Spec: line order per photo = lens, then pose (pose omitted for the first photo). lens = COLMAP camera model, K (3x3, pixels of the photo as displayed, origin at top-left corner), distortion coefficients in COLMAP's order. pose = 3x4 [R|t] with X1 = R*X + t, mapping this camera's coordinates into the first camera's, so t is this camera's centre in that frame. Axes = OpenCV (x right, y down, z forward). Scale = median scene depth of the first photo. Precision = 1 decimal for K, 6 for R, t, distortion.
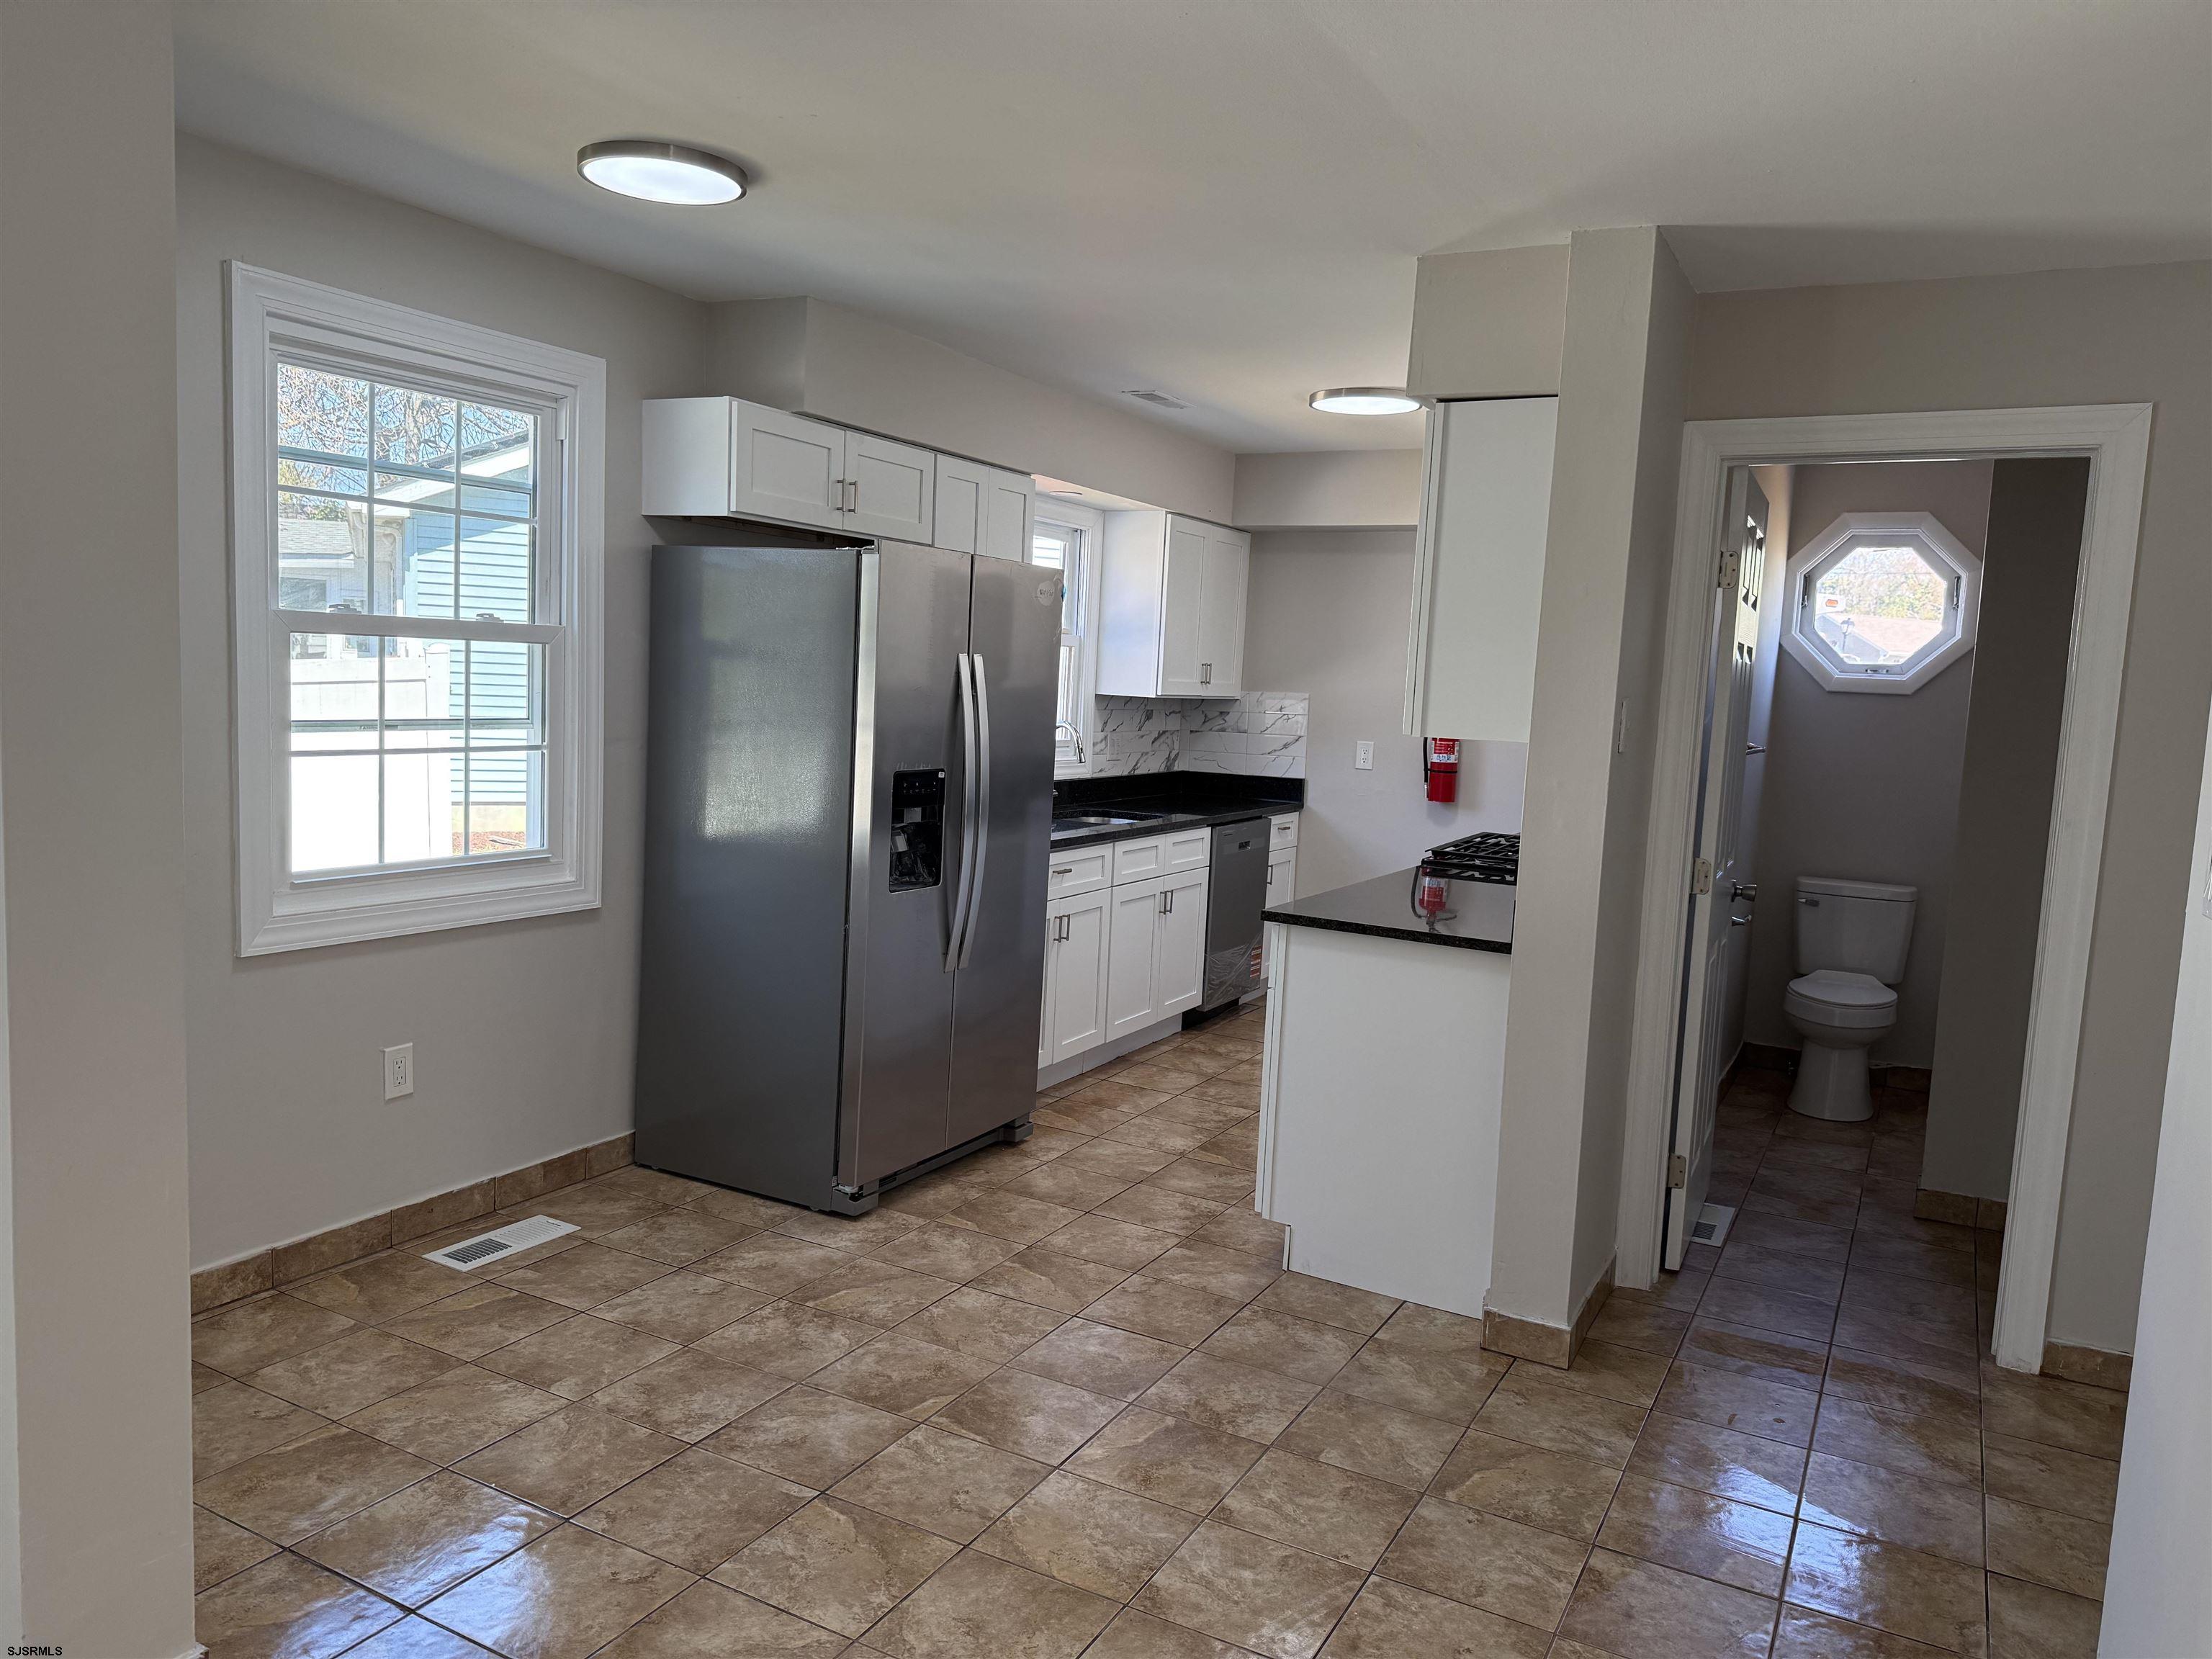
lens RADIAL K [[1550.7, 0, 1092.6], [0, 1550.7, 843.7], [0, 0, 1]] dist [0.073574, -0.093785]
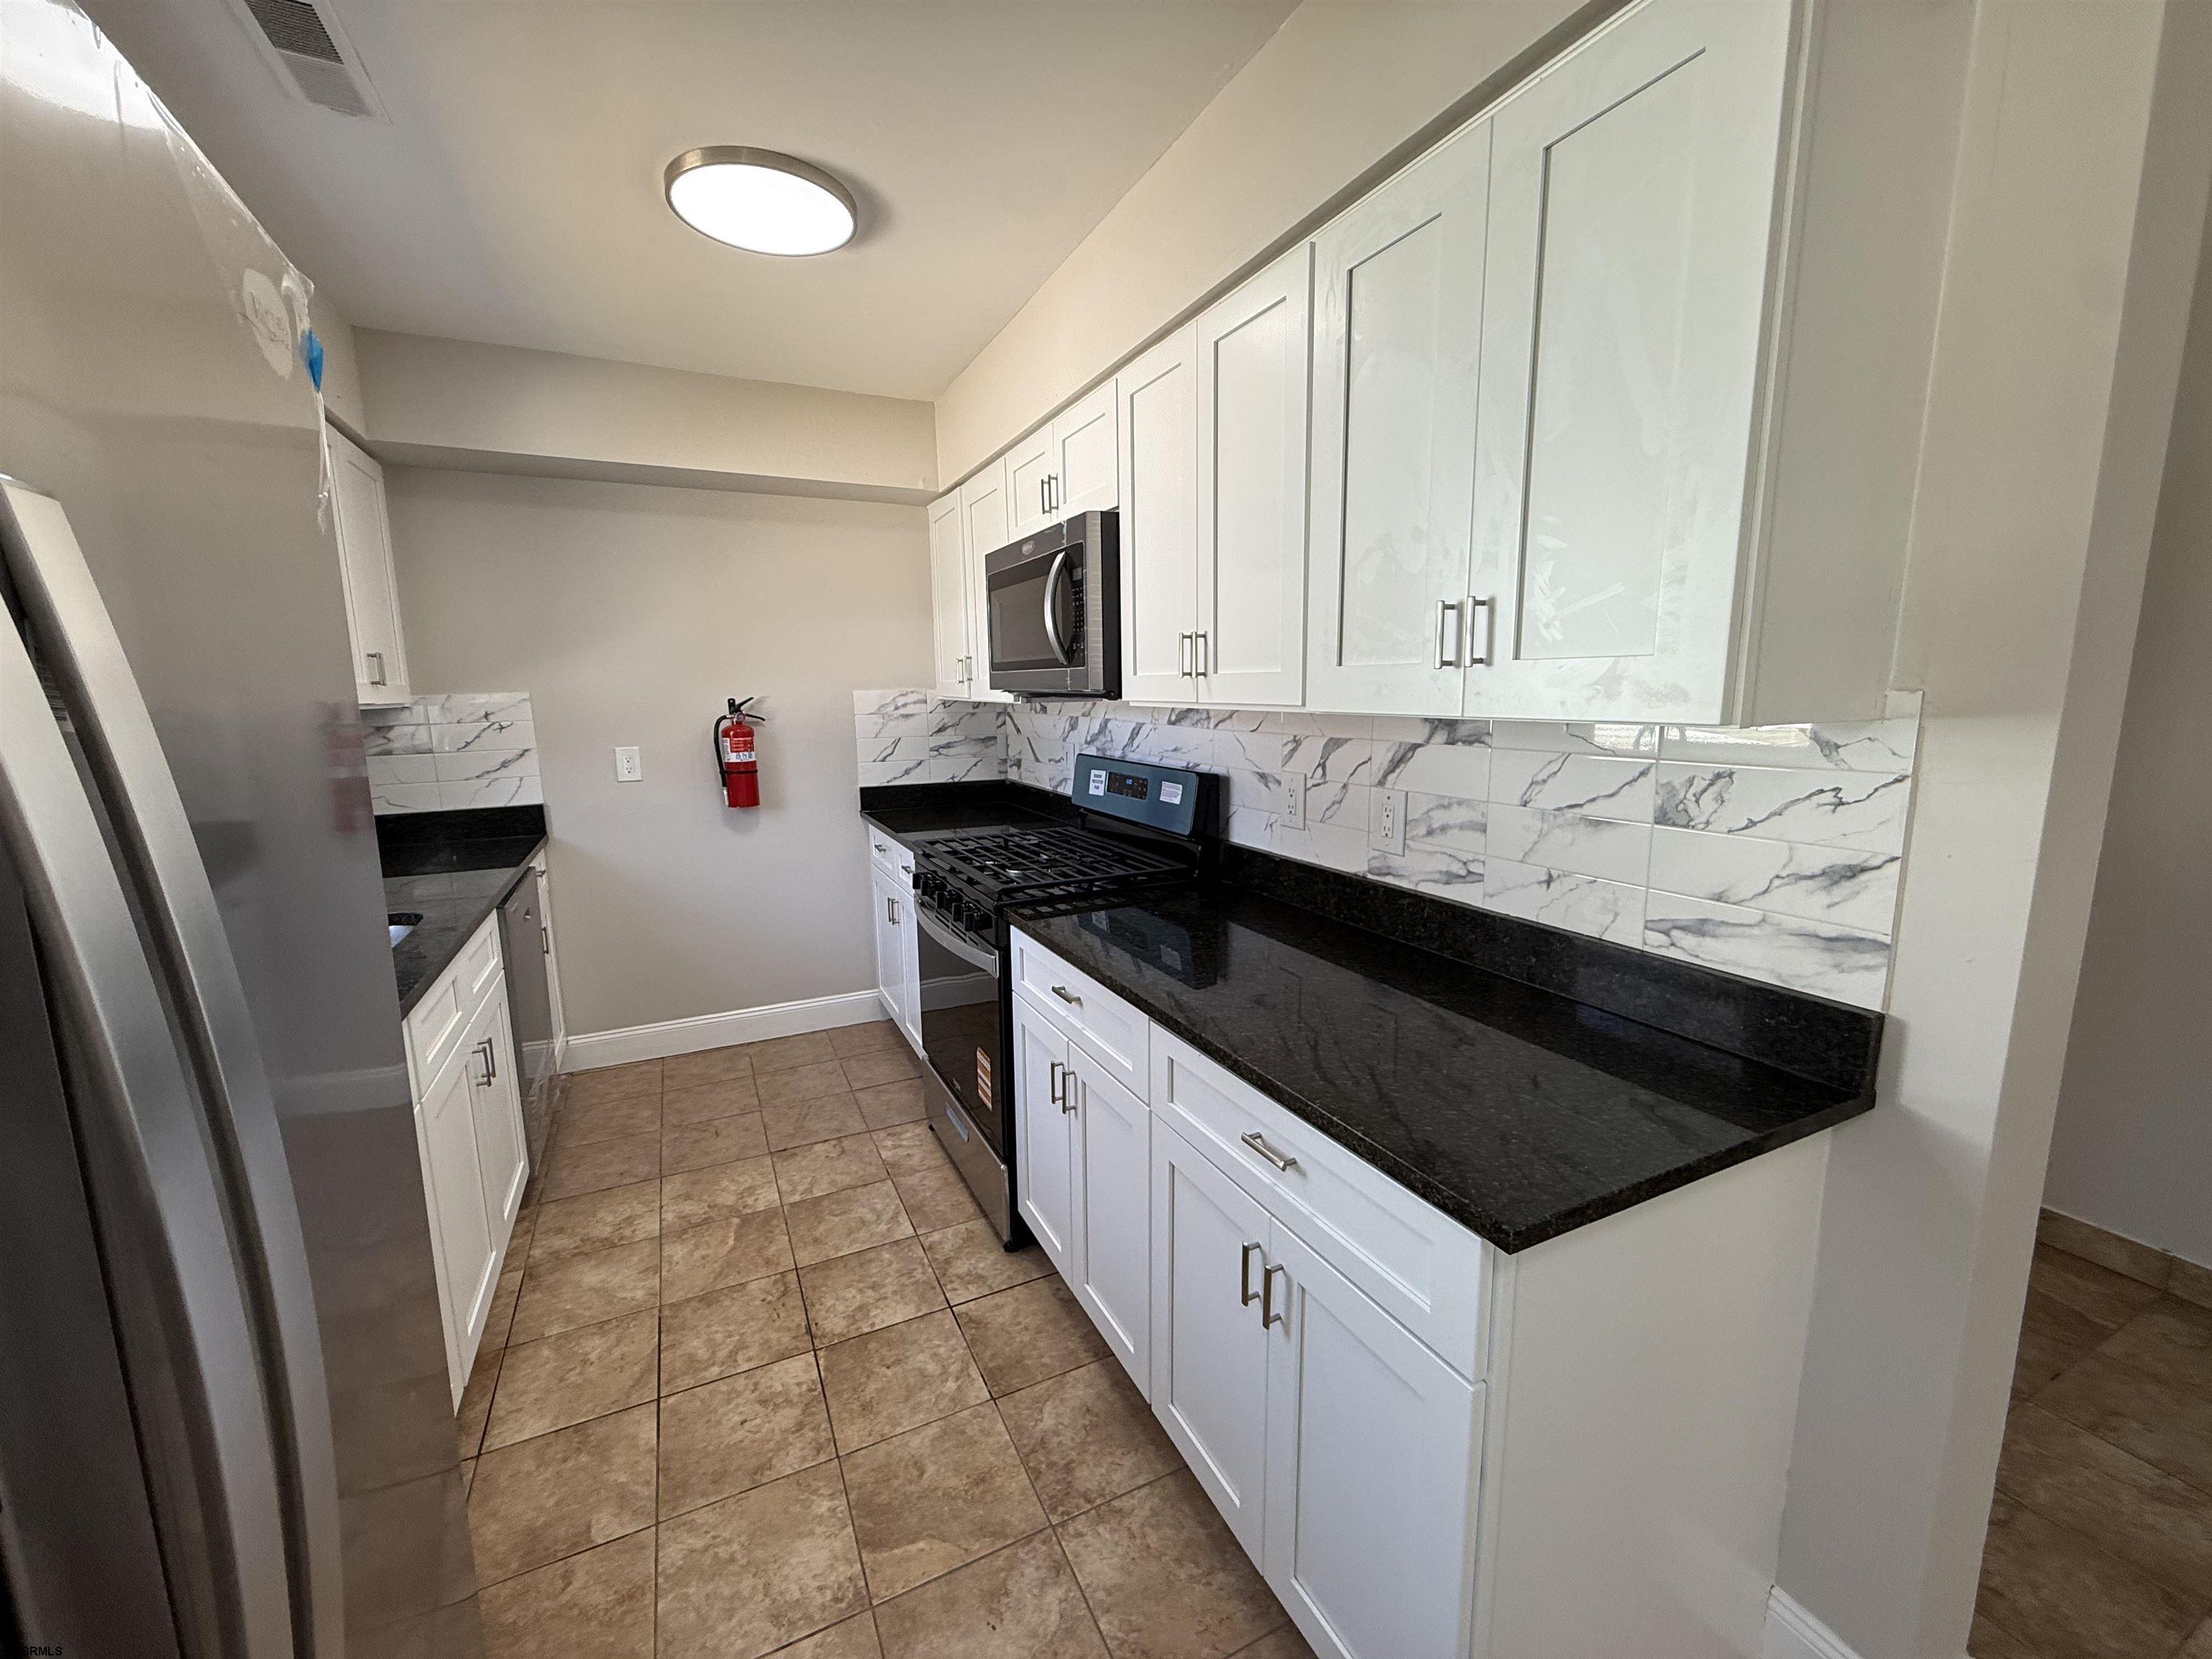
lens RADIAL K [[879.2, 0, 1103.0], [0, 879.2, 832.4], [0, 0, 1]] dist [-0.000095, 0.000014]
pose [[0.579154, -0.187510, 0.793360, -0.070585], [0.131503, 0.981931, 0.136082, -0.068033], [-0.804542, 0.025517, 0.593348, 0.691387]]
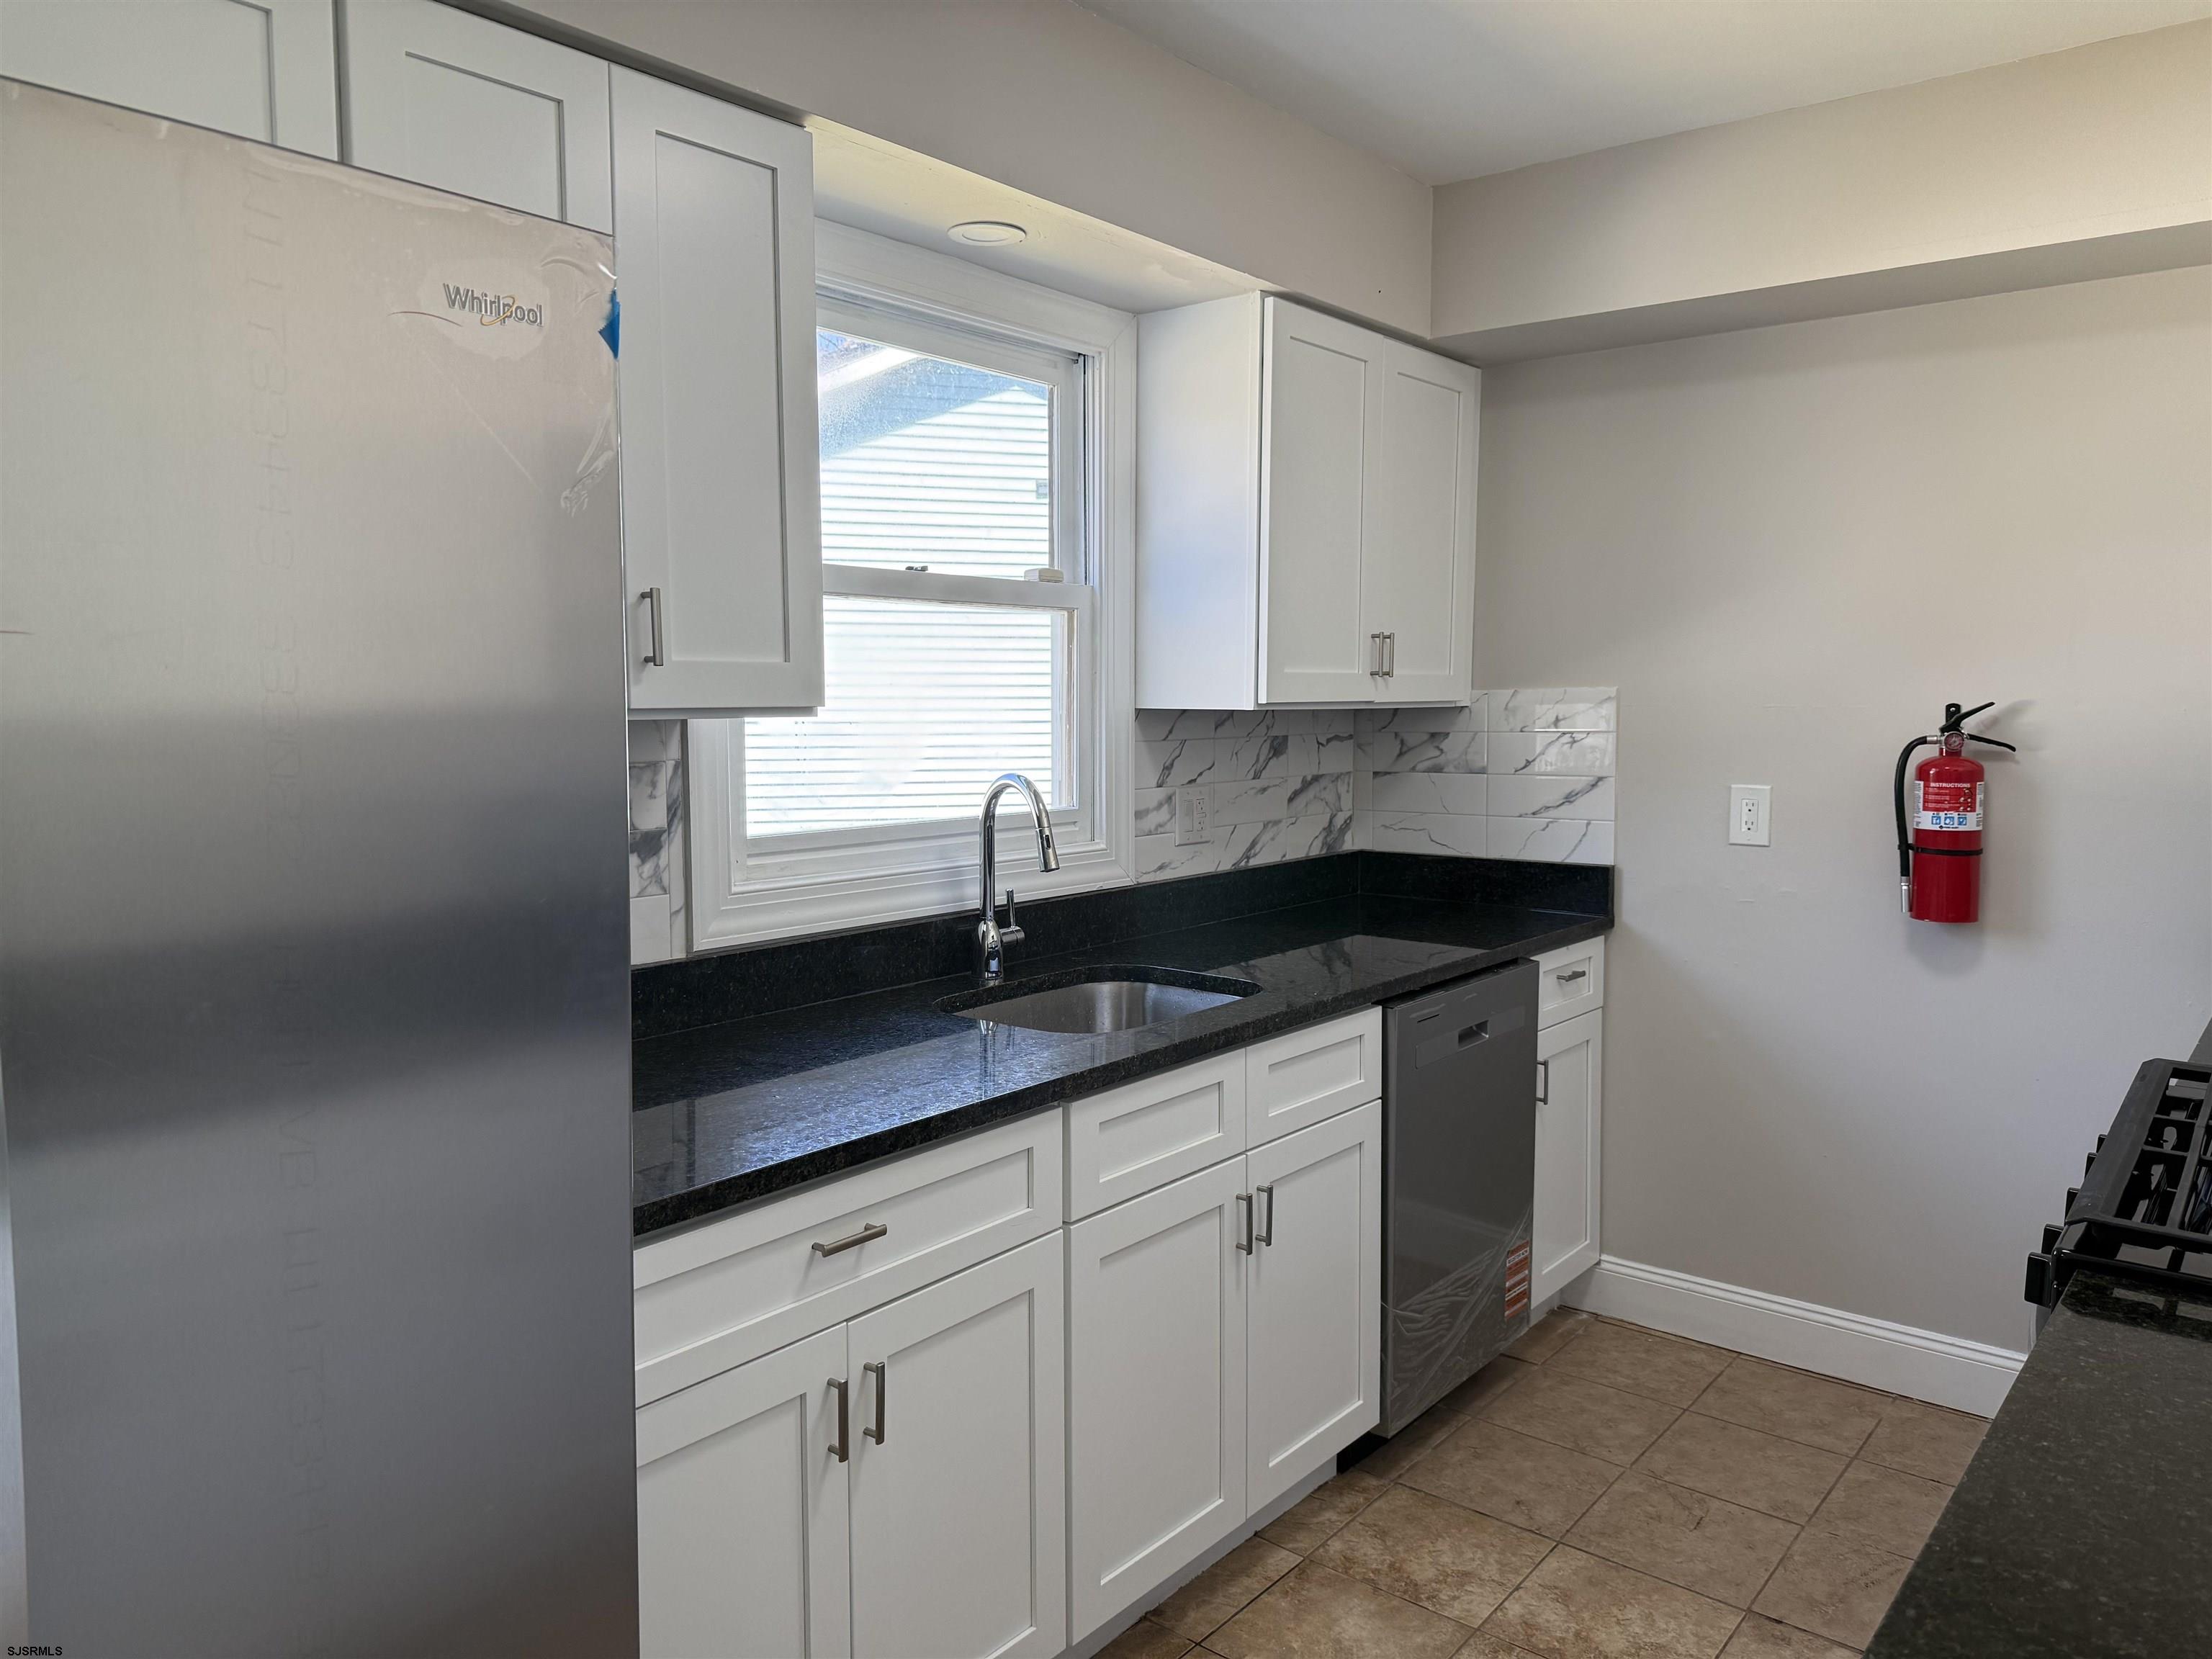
lens RADIAL K [[1550.7, 0, 1101.1], [0, 1550.7, 822.0], [0, 0, 1]] dist [0.073574, -0.093785]
pose [[0.981610, -0.031218, -0.188330, 0.097535], [0.025593, 0.999153, -0.032230, -0.058744], [0.189177, 0.026818, 0.981577, 0.667294]]
